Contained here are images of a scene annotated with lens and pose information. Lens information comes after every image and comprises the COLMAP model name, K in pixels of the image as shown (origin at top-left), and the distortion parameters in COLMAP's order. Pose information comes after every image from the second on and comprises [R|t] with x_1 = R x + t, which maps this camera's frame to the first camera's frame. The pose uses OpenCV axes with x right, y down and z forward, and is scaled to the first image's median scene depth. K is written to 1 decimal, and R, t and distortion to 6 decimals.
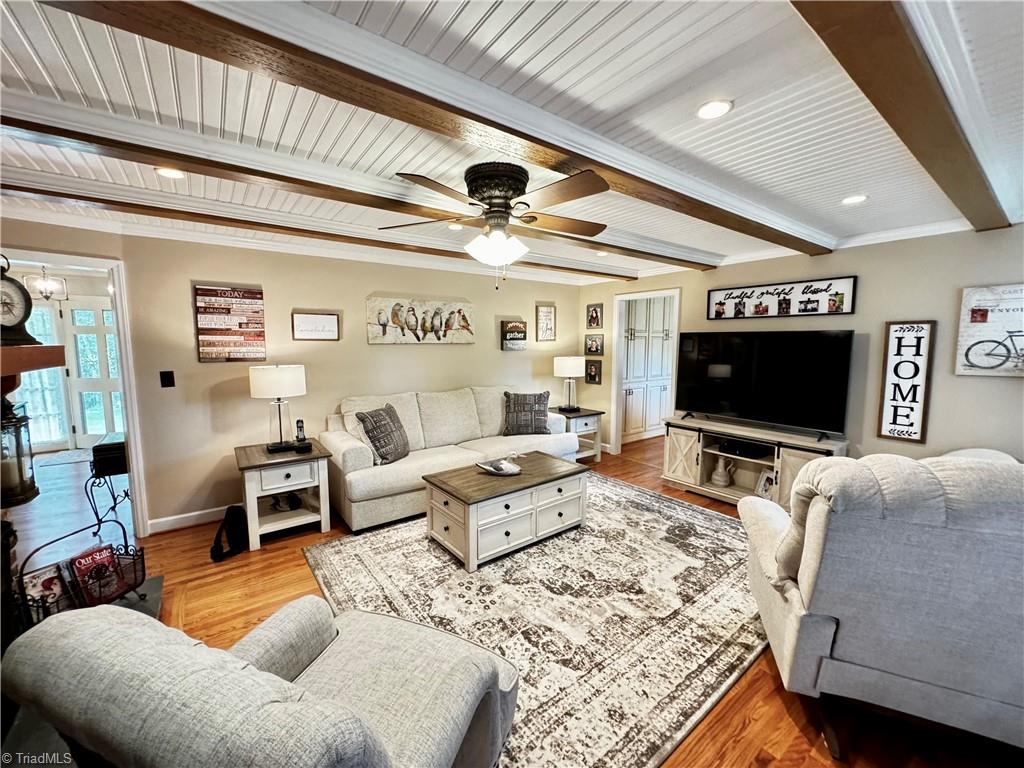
lens RADIAL K [[409.4, 0, 509.8], [0, 409.4, 383.0], [0, 0, 1]] dist [-0.002282, -0.000094]
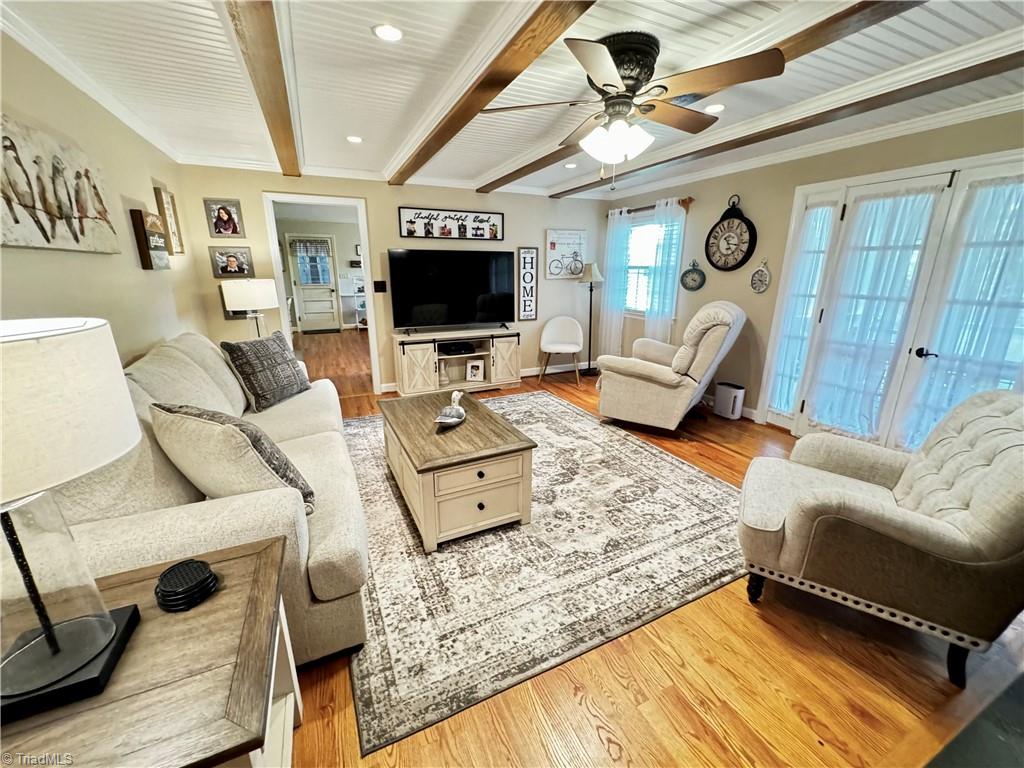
lens RADIAL K [[409.4, 0, 510.0], [0, 409.4, 383.5], [0, 0, 1]] dist [-0.002282, -0.000094]
pose [[0.196093, -0.266123, 0.943783, -0.744580], [0.097705, 0.962982, 0.251236, -0.042610], [-0.975705, 0.042947, 0.214836, 0.728536]]
